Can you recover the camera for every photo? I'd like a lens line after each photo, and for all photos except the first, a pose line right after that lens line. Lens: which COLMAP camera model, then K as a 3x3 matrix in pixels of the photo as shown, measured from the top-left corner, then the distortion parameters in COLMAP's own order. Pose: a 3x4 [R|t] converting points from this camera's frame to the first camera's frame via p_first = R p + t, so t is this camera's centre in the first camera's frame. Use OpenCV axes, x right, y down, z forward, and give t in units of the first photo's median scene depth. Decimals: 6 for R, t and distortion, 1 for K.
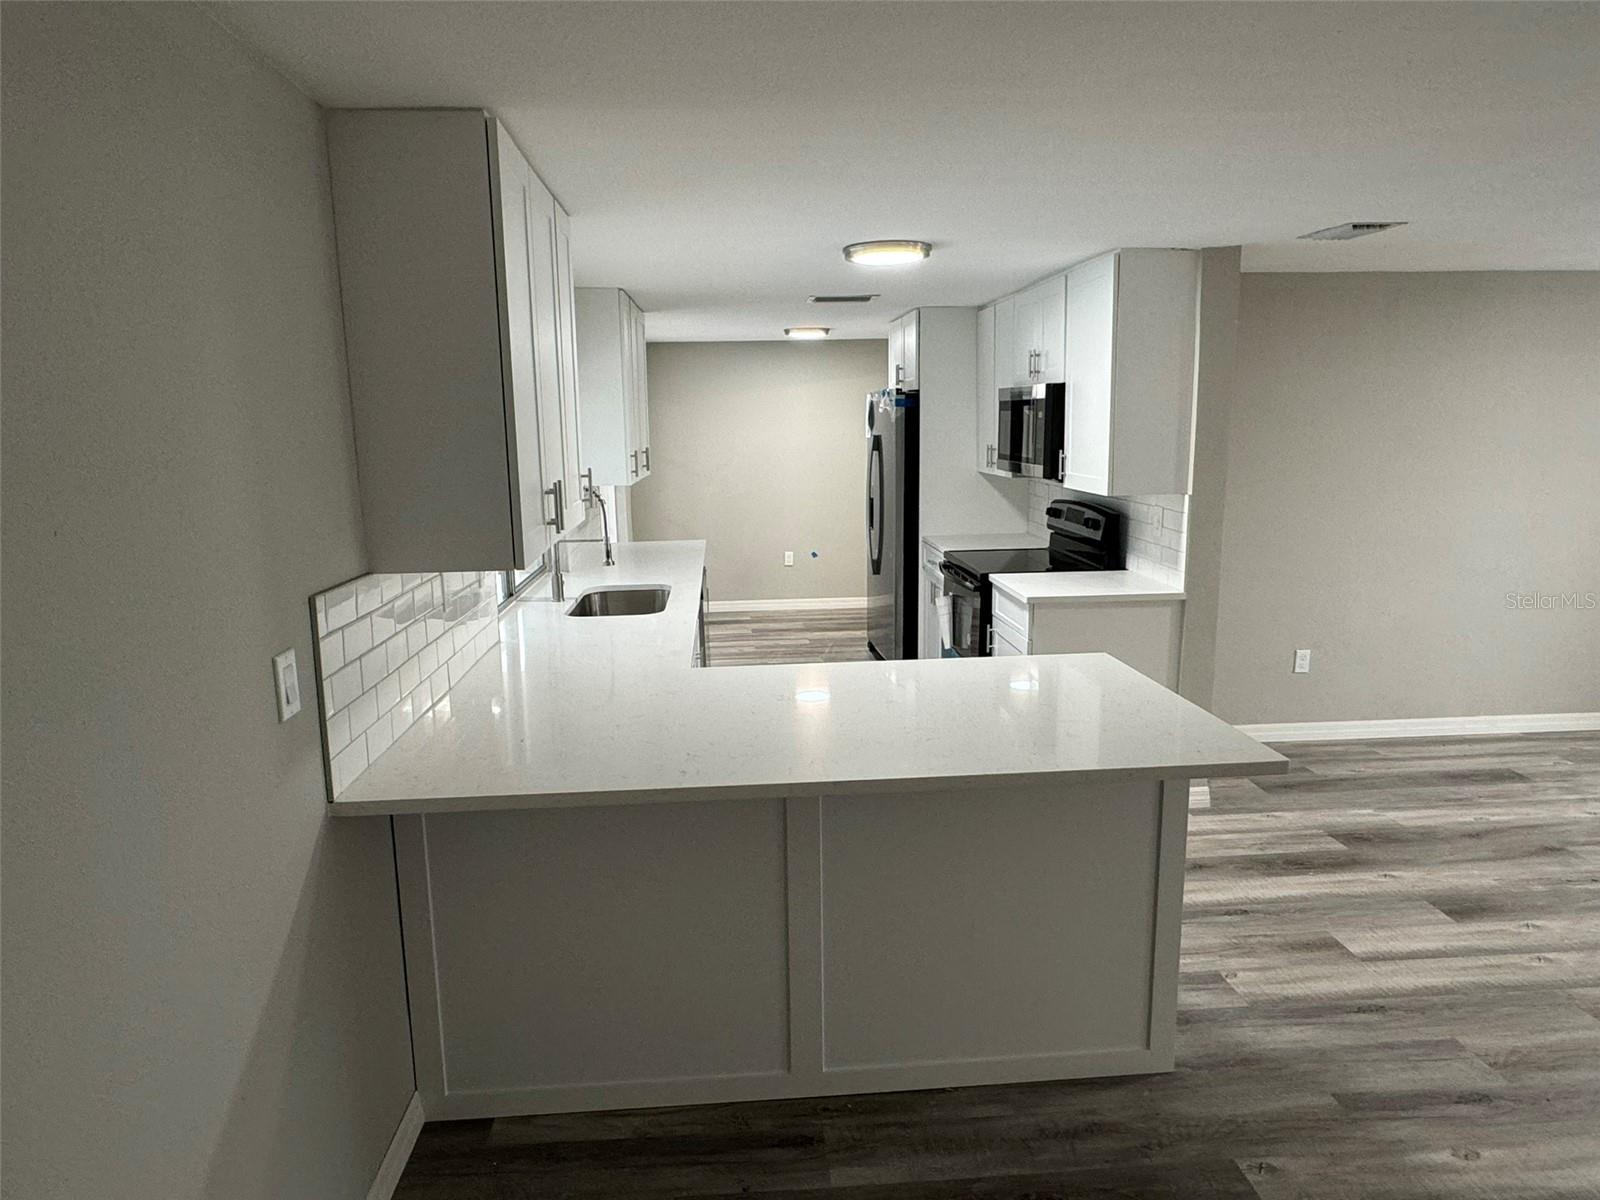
lens RADIAL K [[986.5, 0, 800.0], [0, 986.5, 600.0], [0, 0, 1]] dist [0.000561, 0.000919]
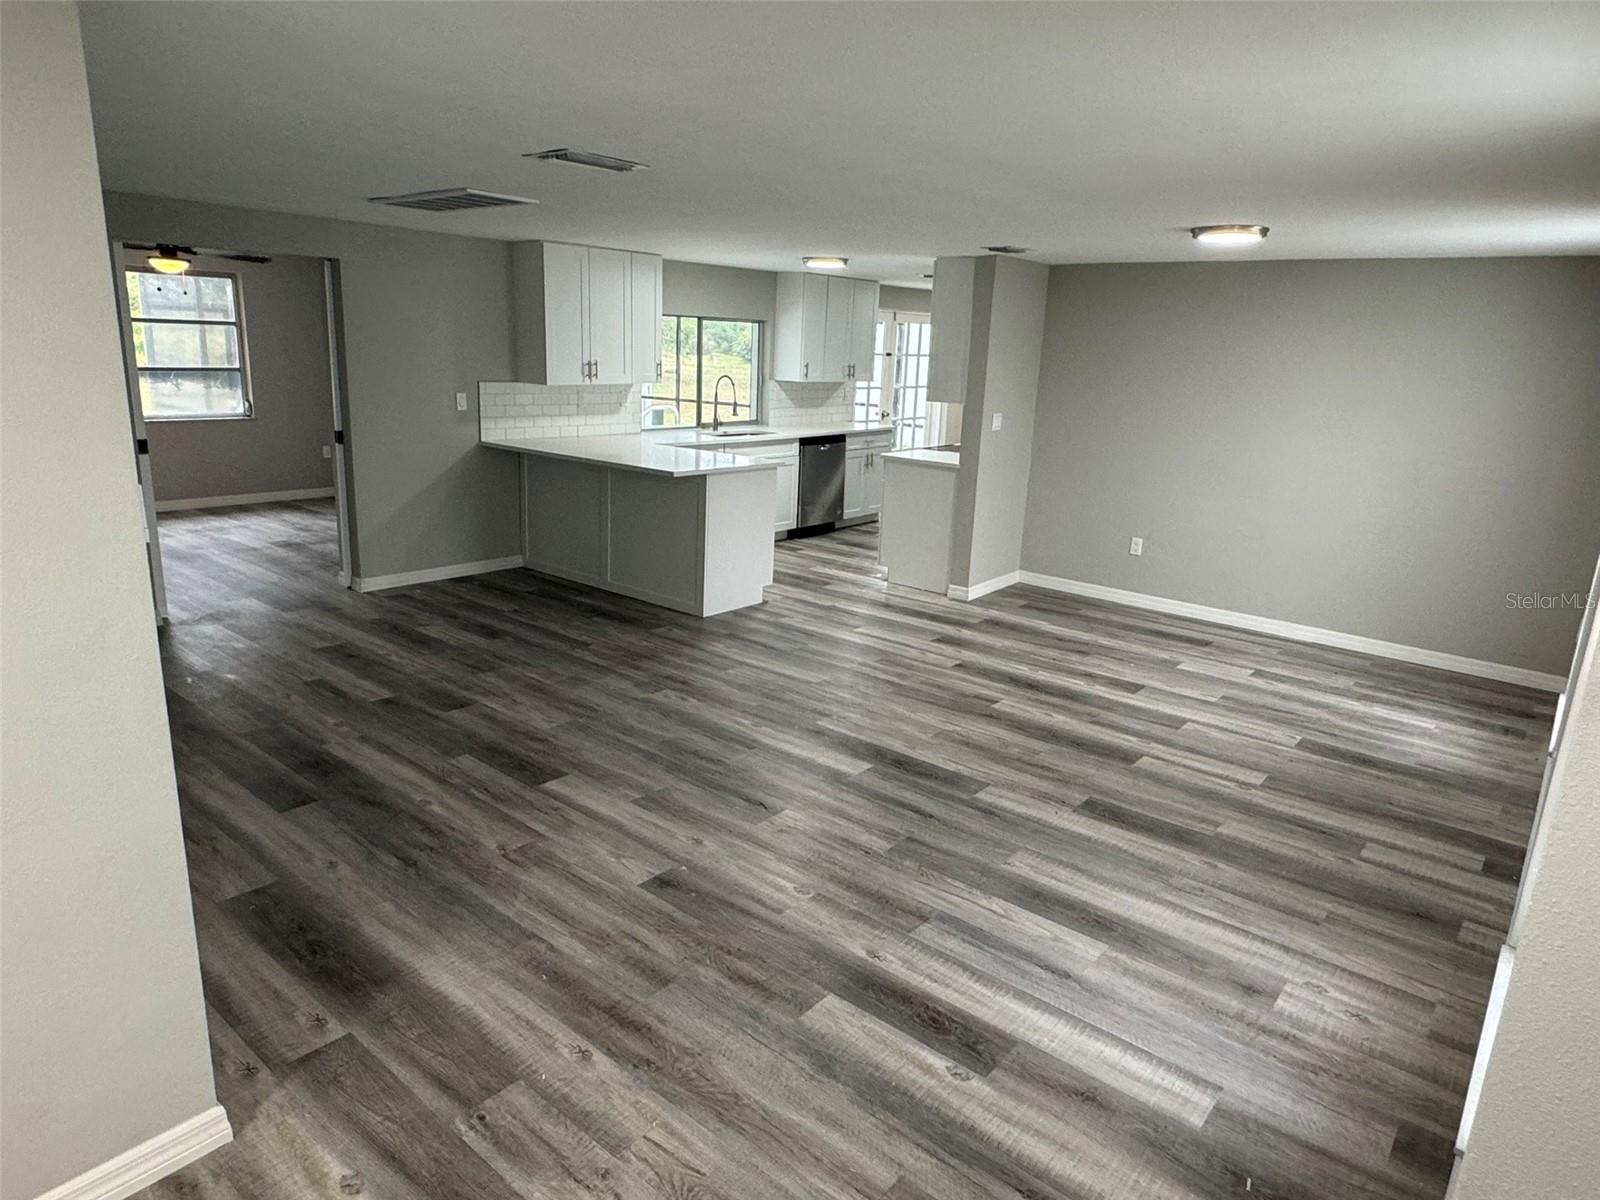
lens RADIAL K [[986.5, 0, 800.0], [0, 986.5, 600.0], [0, 0, 1]] dist [0.000561, 0.000919]
pose [[0.725780, 0.219747, -0.651886, 1.402631], [-0.173706, 0.975442, 0.135419, 0.038736], [0.665635, 0.014952, 0.746128, -0.443413]]
